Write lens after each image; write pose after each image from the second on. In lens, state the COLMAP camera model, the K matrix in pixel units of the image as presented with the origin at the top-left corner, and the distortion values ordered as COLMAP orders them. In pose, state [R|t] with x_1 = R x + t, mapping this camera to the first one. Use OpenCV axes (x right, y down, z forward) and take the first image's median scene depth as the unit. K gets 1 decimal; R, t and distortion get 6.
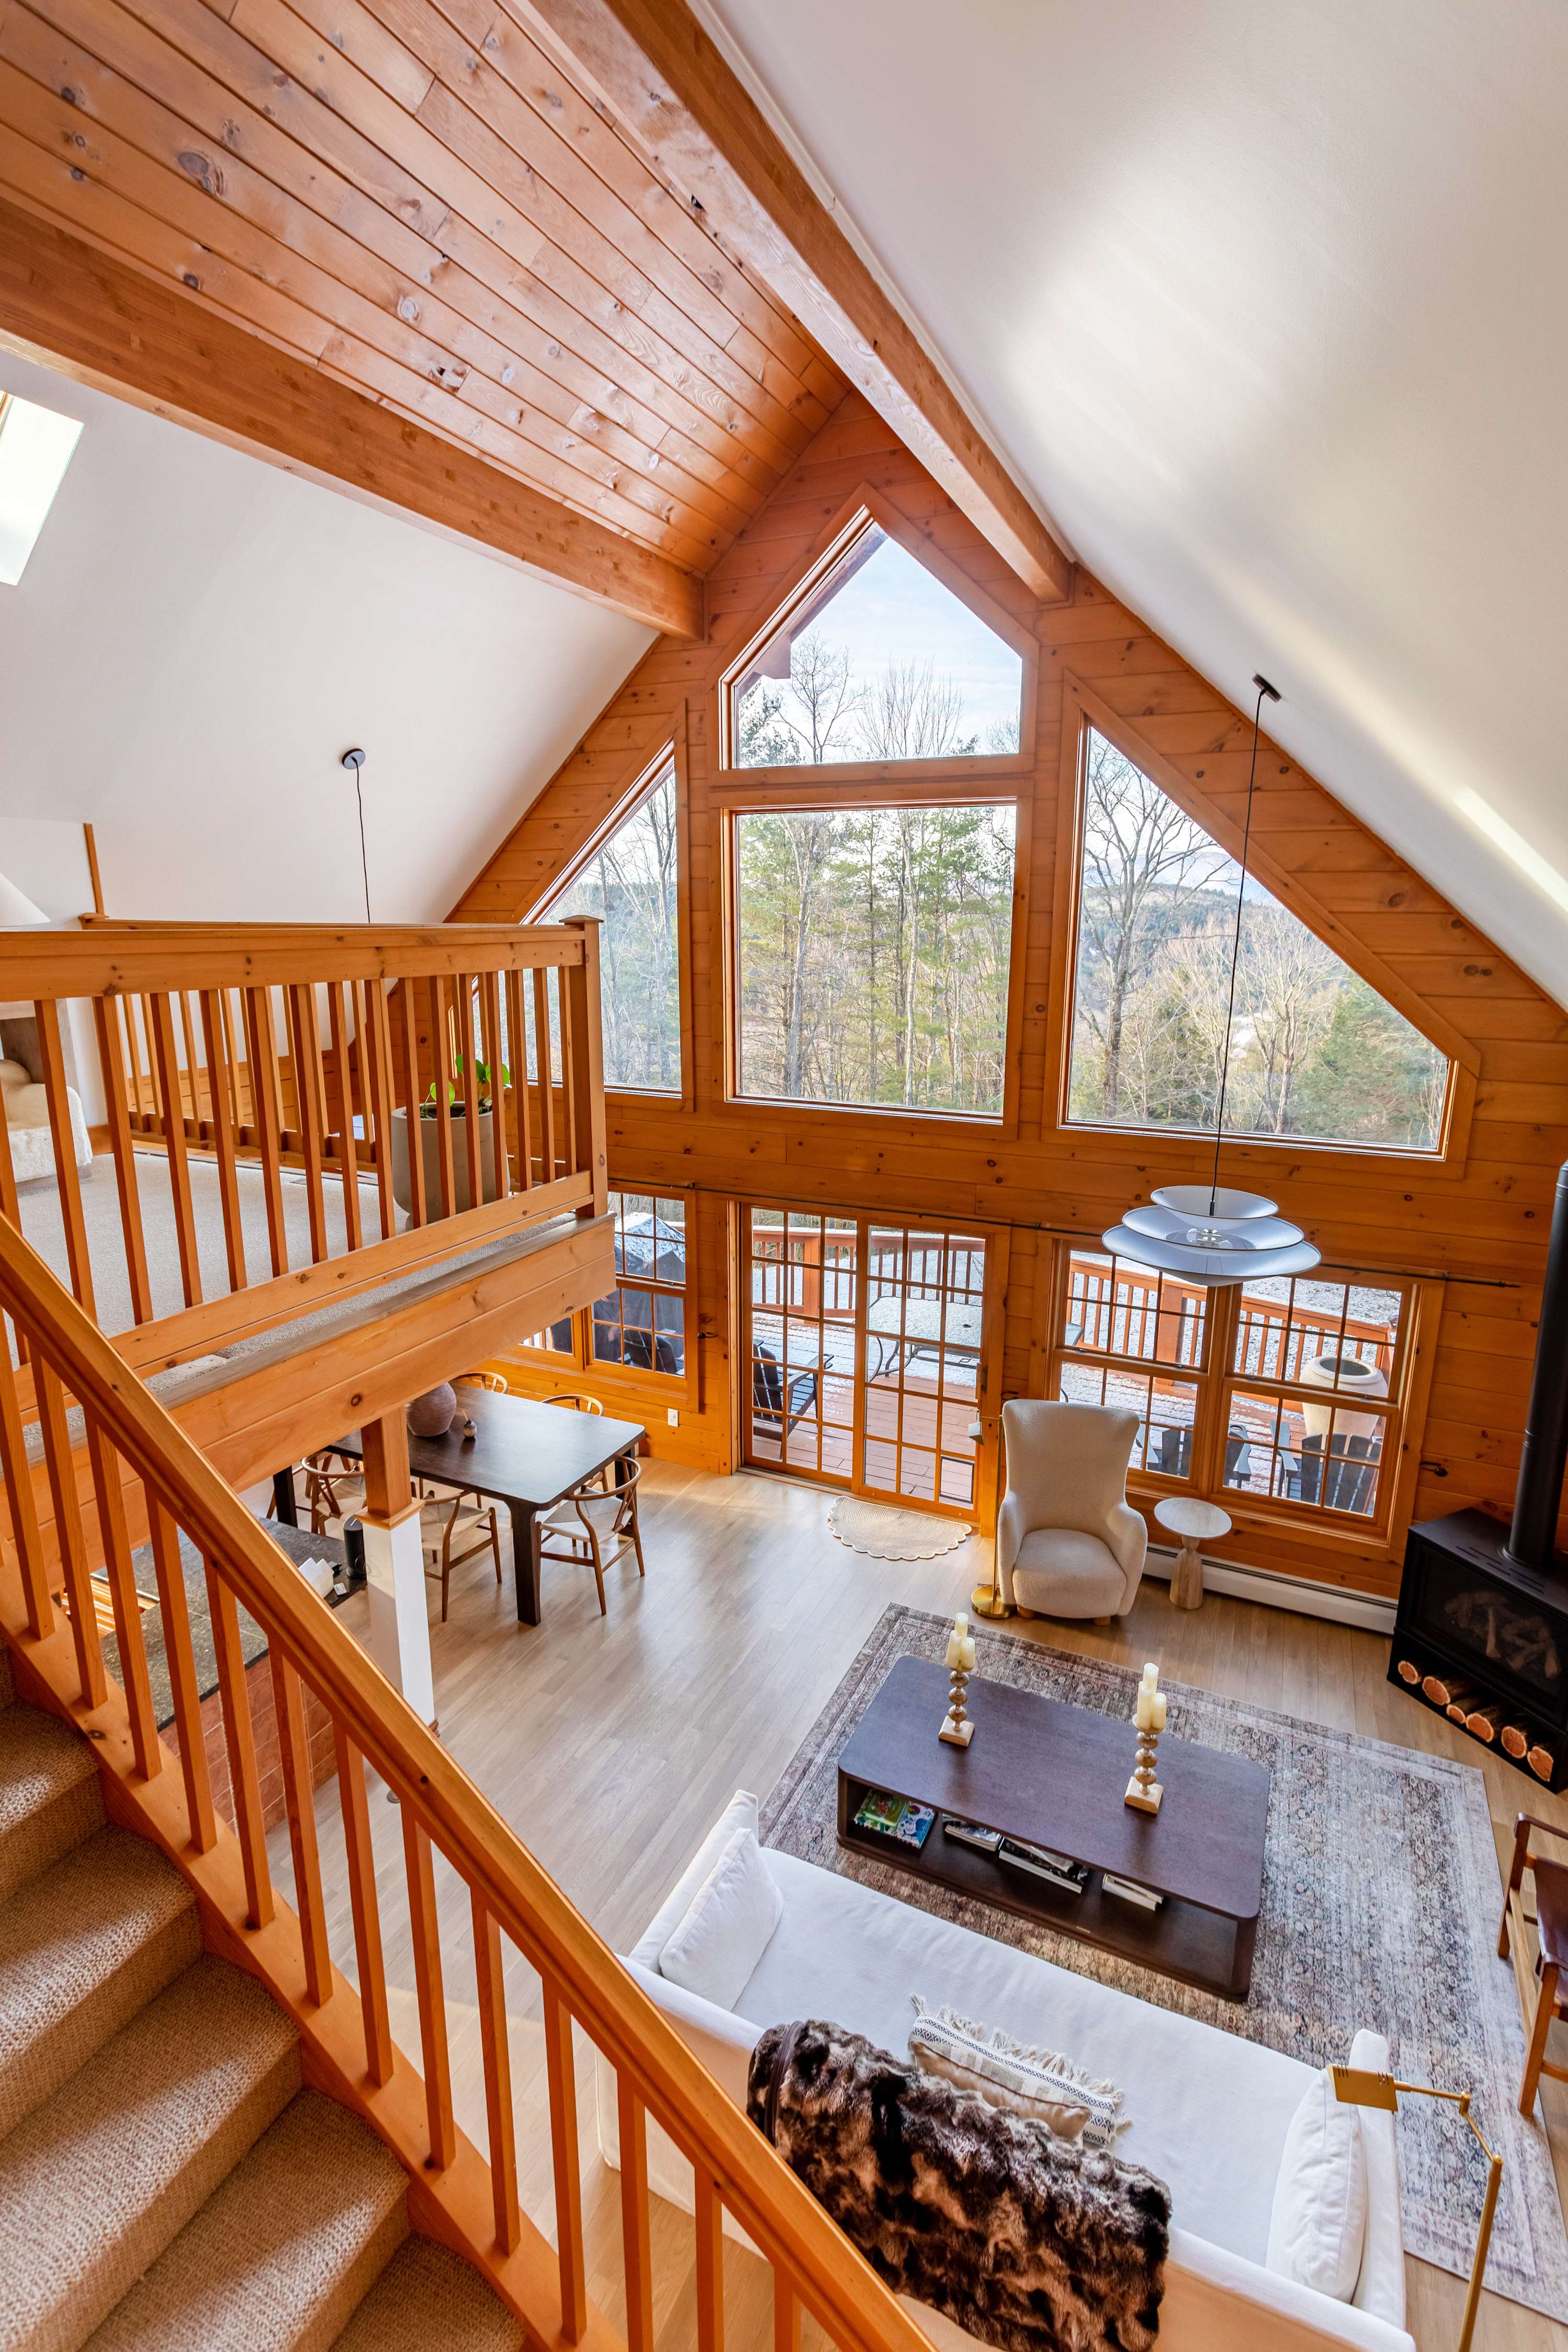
lens RADIAL K [[1117.2, 0, 793.0], [0, 1117.2, 1165.3], [0, 0, 1]] dist [0.003476, 0.000178]
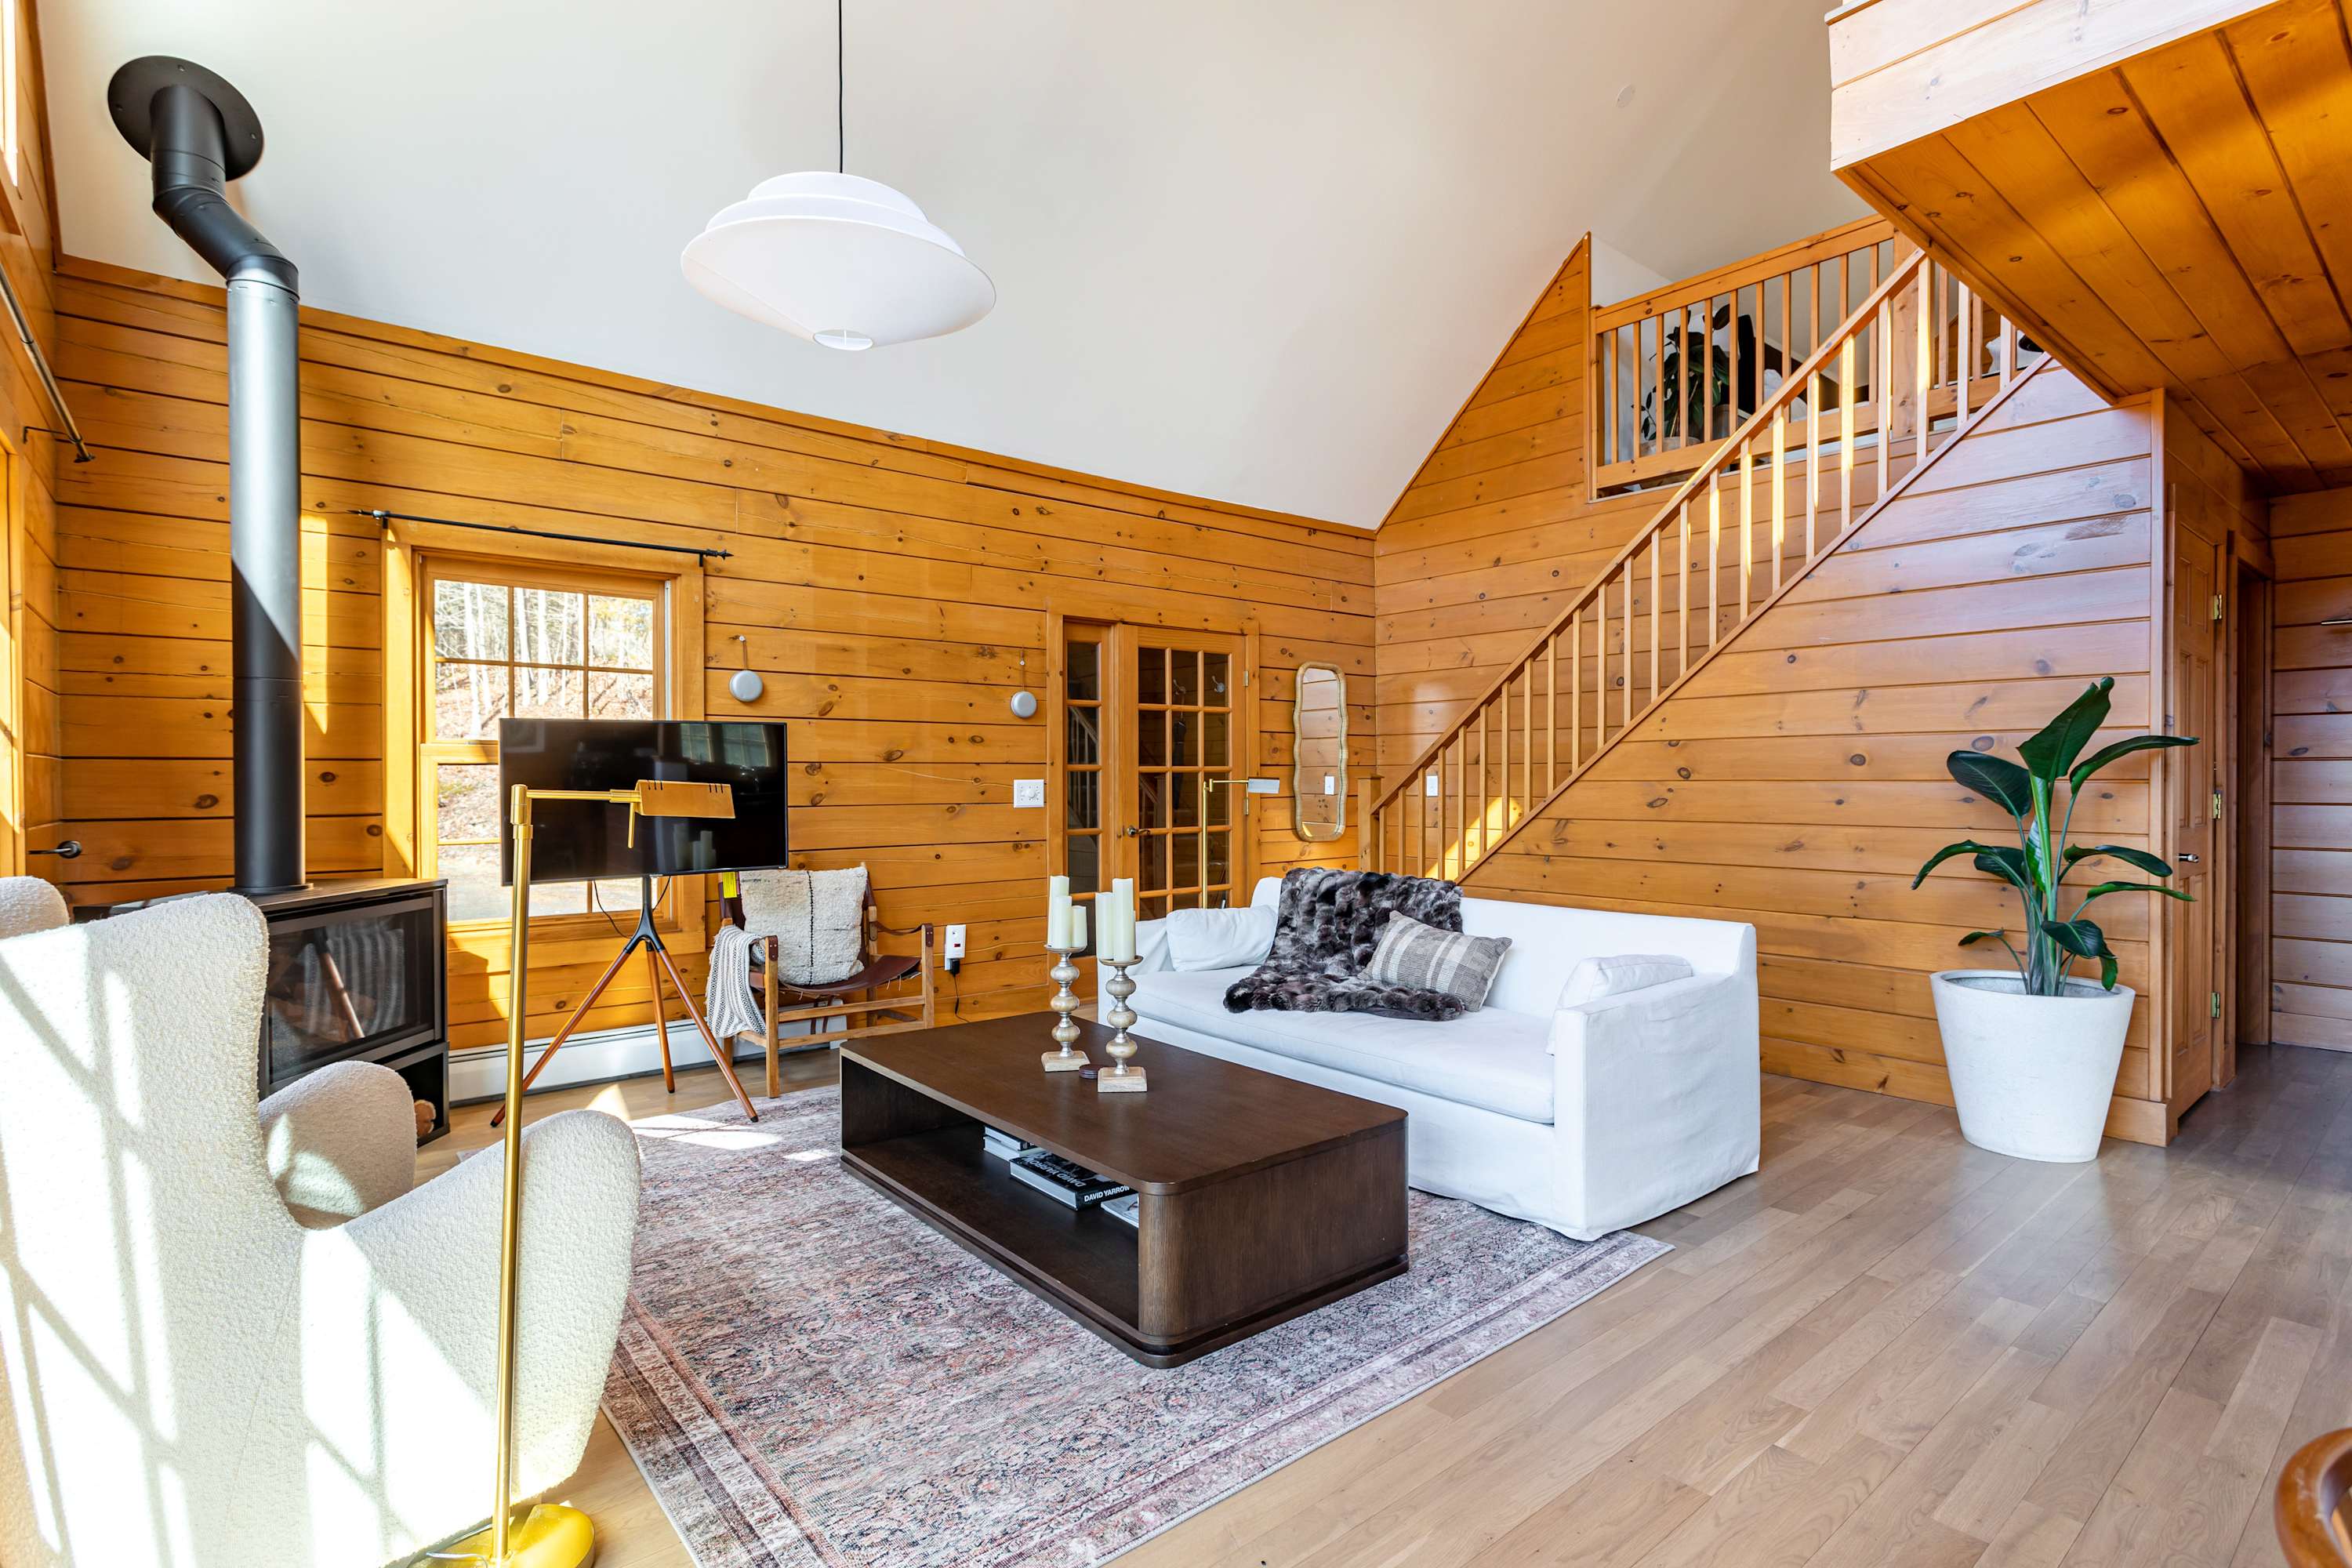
lens RADIAL K [[1152.1, 0, 1166.3], [0, 1152.1, 770.2], [0, 0, 1]] dist [0.000684, 0.000631]
pose [[-0.896247, -0.002201, 0.443551, -0.080050], [0.098949, 0.973796, 0.204770, 0.161980], [-0.432378, 0.227414, -0.872543, 1.103089]]
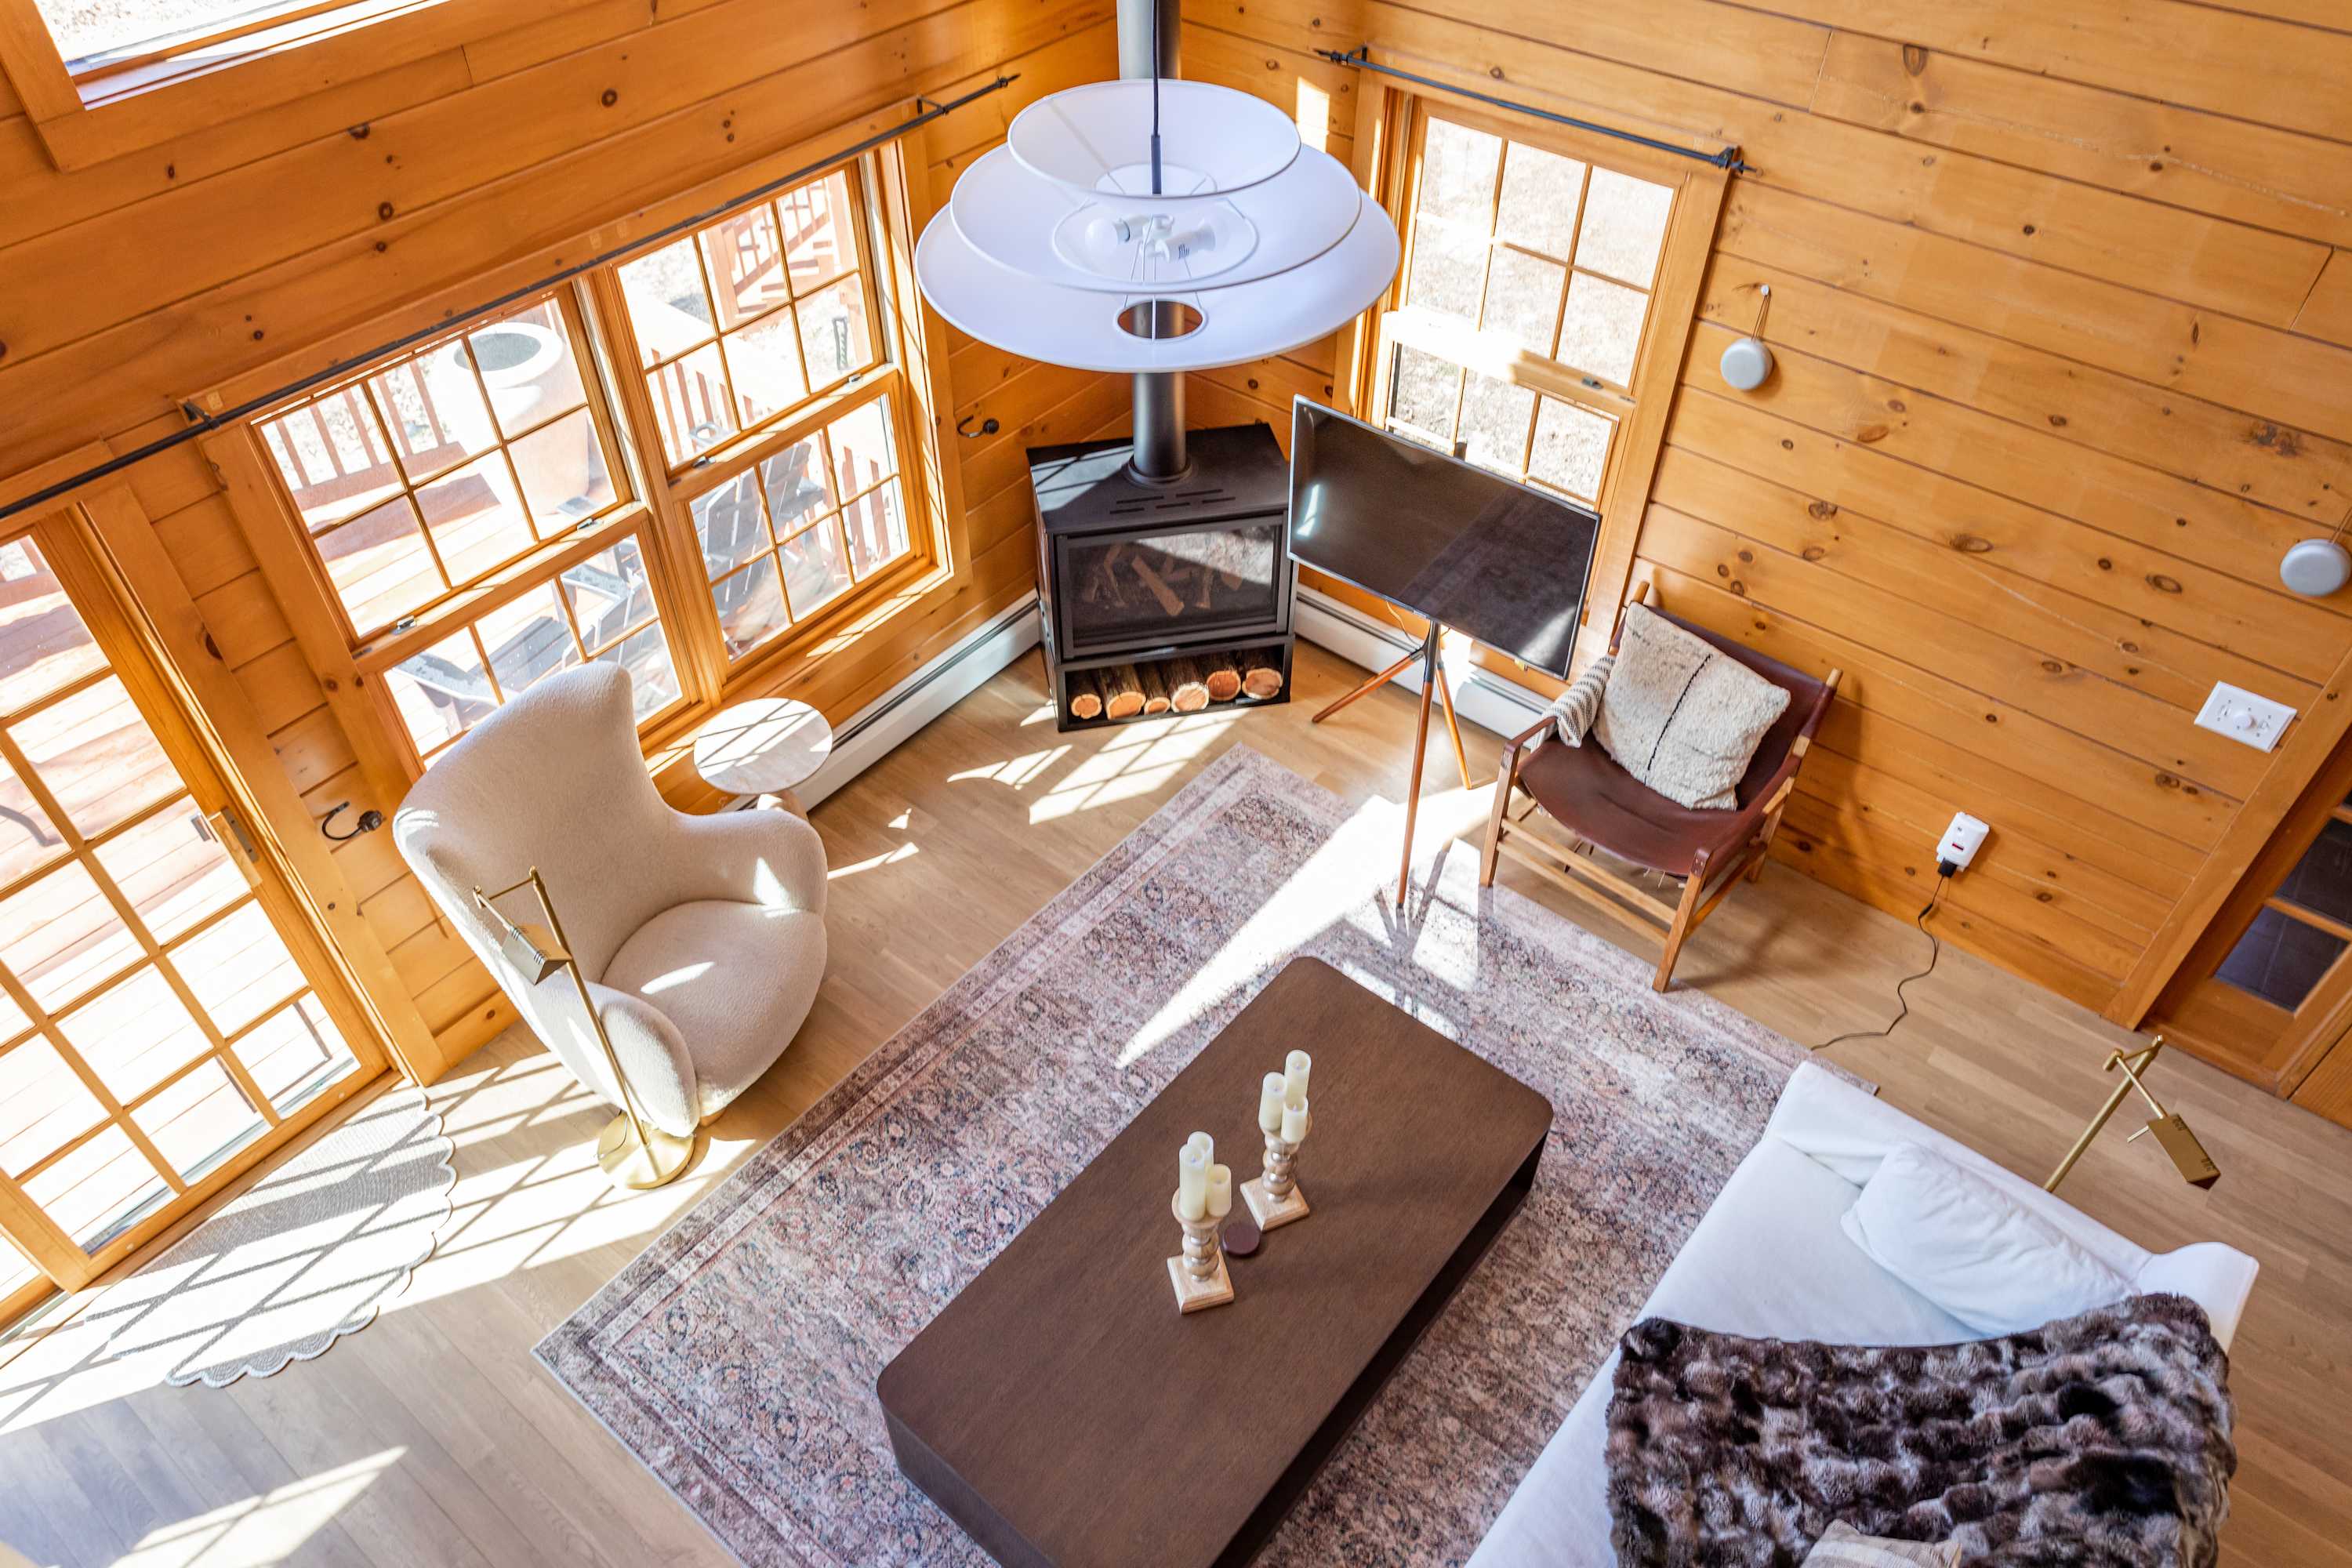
lens RADIAL K [[1555.0, 0, 1166.5], [0, 1555.0, 791.8], [0, 0, 1]] dist [-0.006388, 0.002069]
pose [[0.249891, -0.683921, 0.685424, -0.117083], [0.220026, 0.729472, 0.647656, -0.106388], [-0.942944, -0.011033, 0.332769, 0.553464]]
